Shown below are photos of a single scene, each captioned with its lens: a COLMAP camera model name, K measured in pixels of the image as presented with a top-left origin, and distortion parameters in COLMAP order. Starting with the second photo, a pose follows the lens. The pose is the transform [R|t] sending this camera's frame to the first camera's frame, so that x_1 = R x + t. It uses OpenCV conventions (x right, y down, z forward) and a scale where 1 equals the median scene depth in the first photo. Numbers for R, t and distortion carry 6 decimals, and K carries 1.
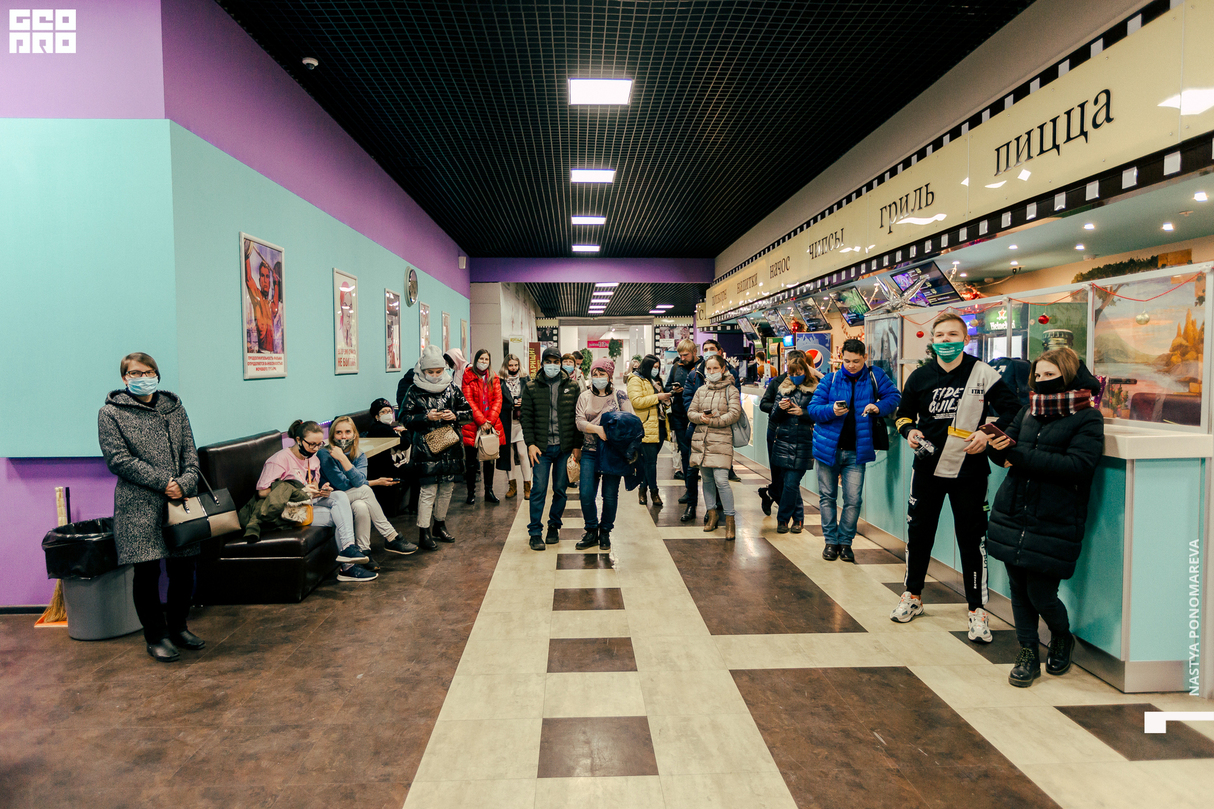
lens RADIAL K [[724.2, 0, 607.0], [0, 724.2, 404.5], [0, 0, 1]] dist [0.001603, 0.000389]
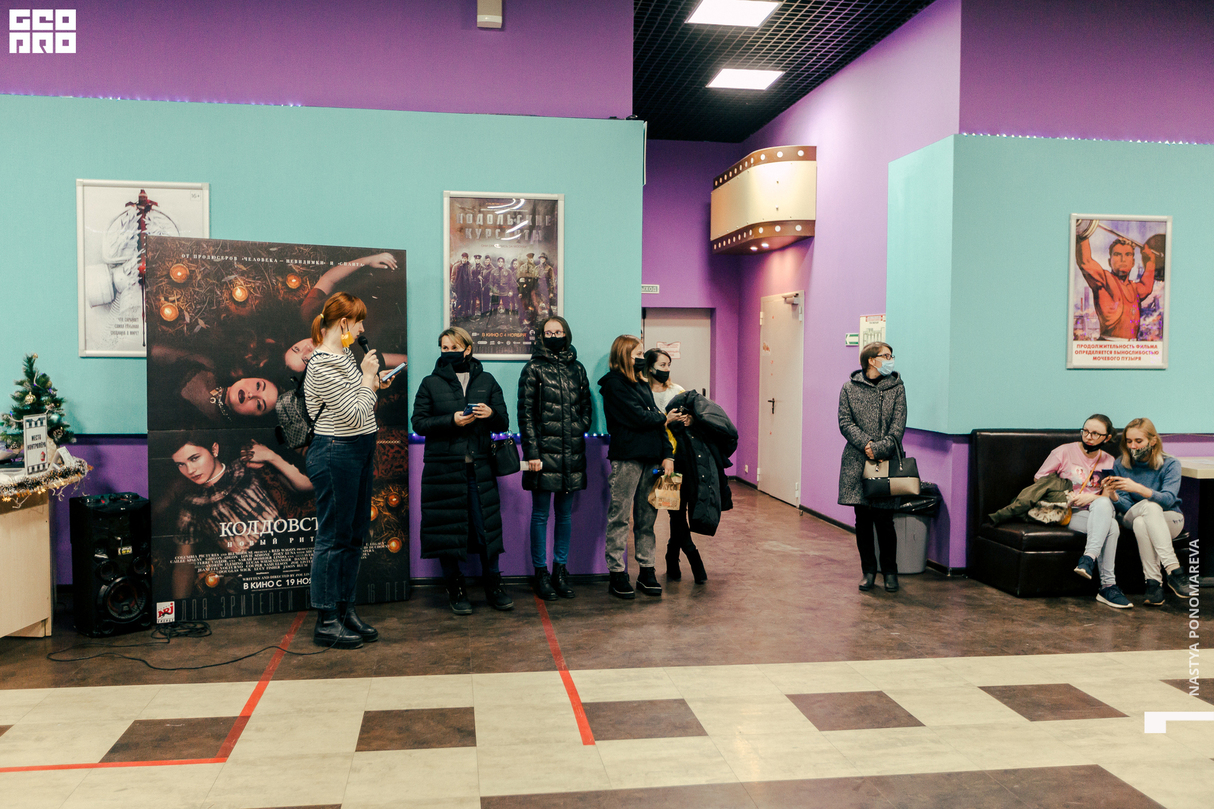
lens RADIAL K [[1053.4, 0, 607.4], [0, 1053.4, 399.7], [0, 0, 1]] dist [0.000202, -0.002416]
pose [[0.103269, 0.048832, -0.993454, 1.140678], [-0.066625, 0.996891, 0.042075, -0.015958], [0.992420, 0.061844, 0.106202, 0.360217]]
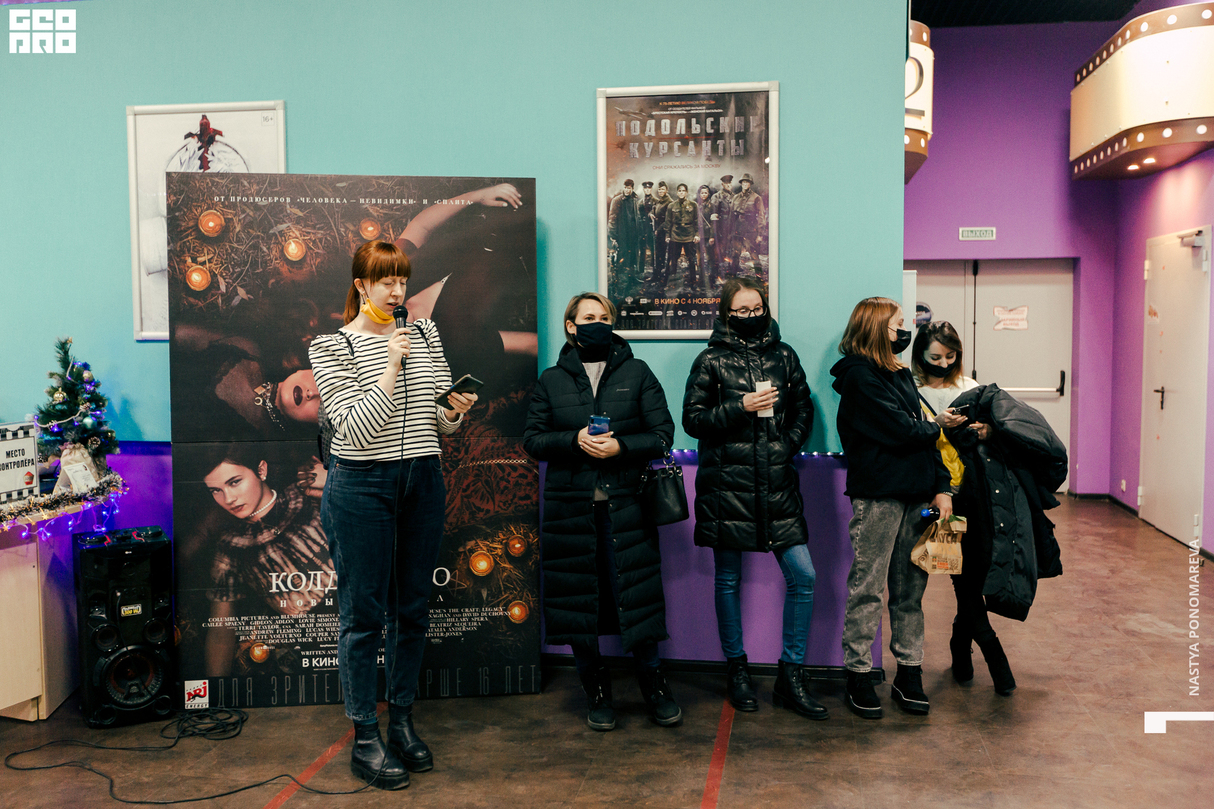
lens RADIAL K [[1170.8, 0, 604.6], [0, 1170.8, 400.9], [0, 0, 1]] dist [-0.004037, -0.003304]
pose [[-0.209168, 0.071019, -0.975297, 0.652642], [-0.050834, 0.995221, 0.083372, -0.032180], [0.976558, 0.067017, -0.204558, 0.555663]]
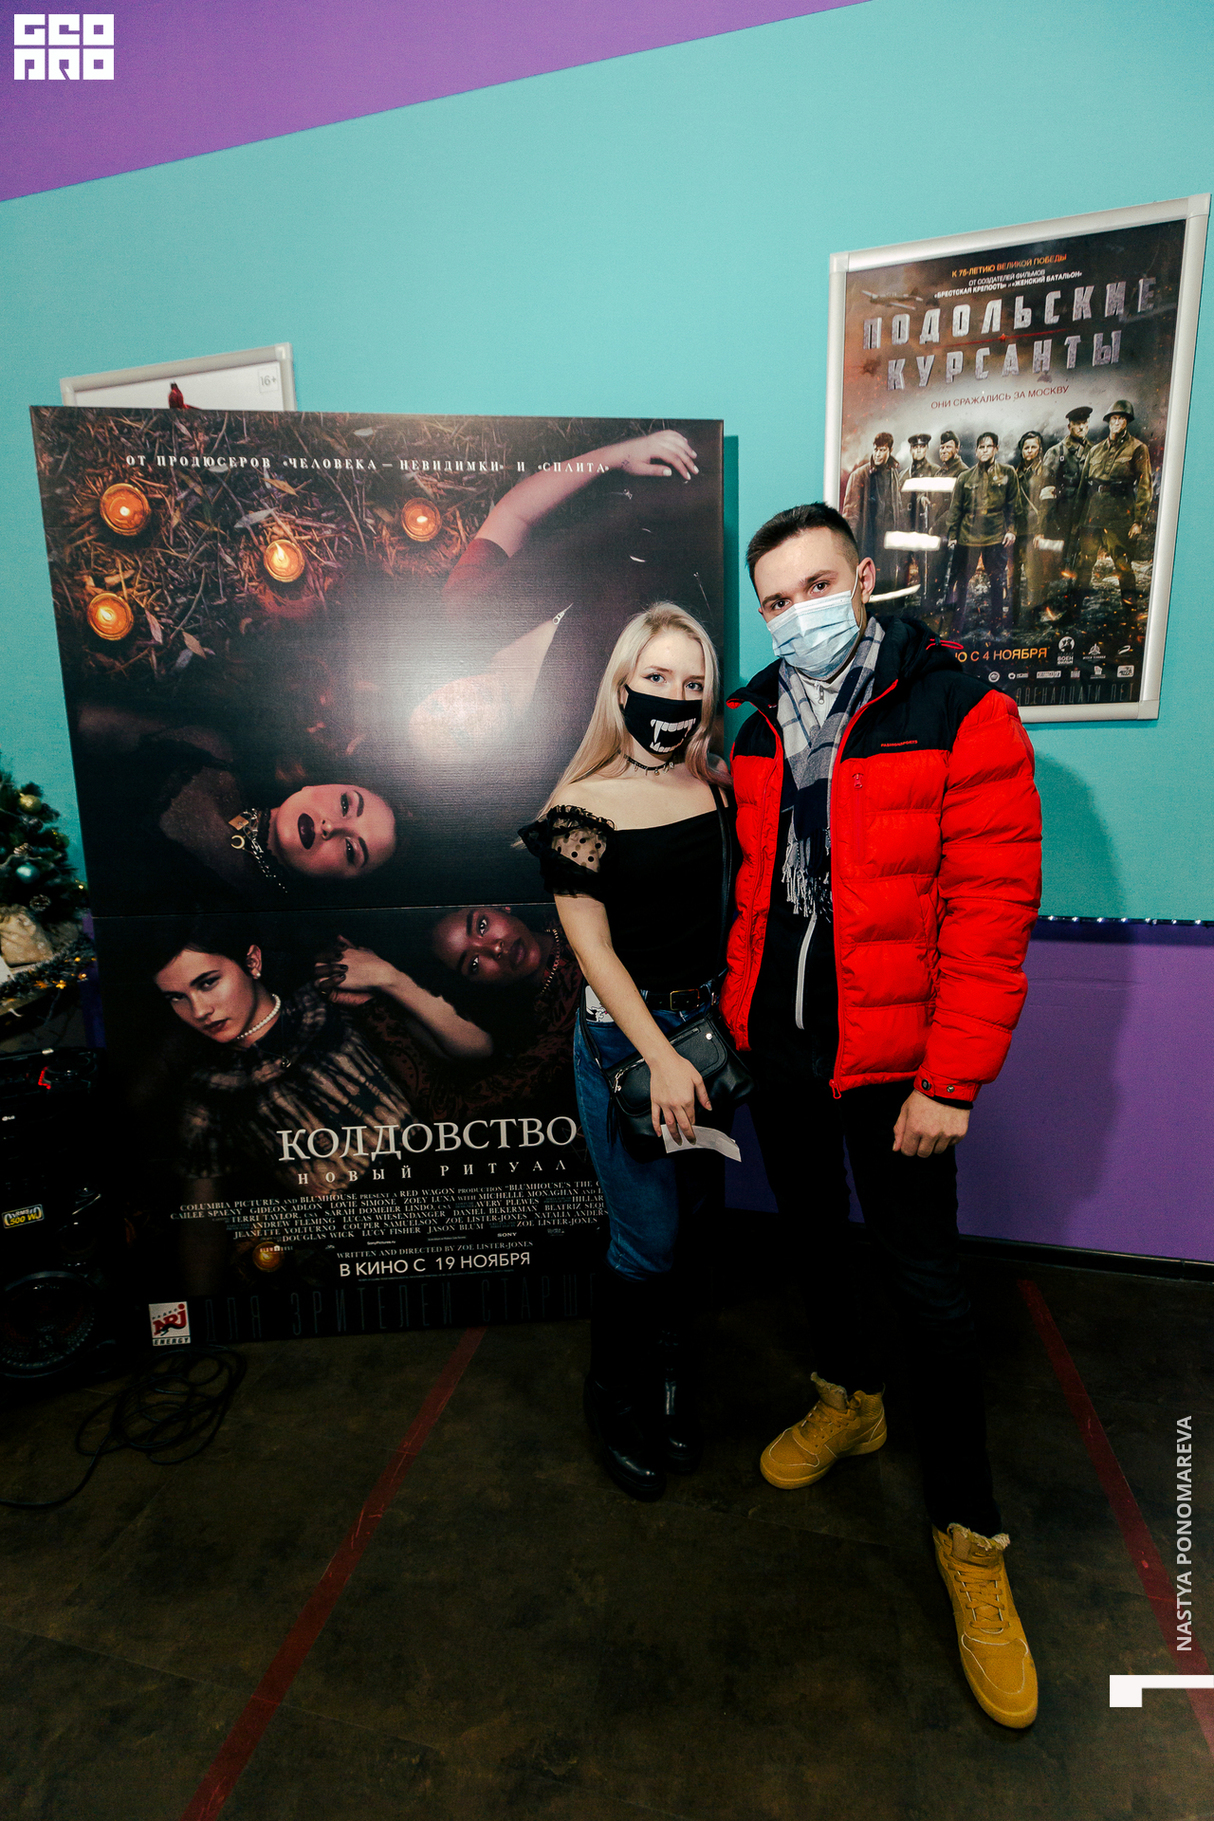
lens RADIAL K [[805.8, 0, 601.4], [0, 805.8, 919.2], [0, 0, 1]] dist [0.003964, -0.000884]
pose [[-0.275403, 0.189252, -0.942516, -0.075733], [-0.034004, 0.977899, 0.206293, 0.027985], [0.960727, 0.088863, -0.262881, 0.285051]]
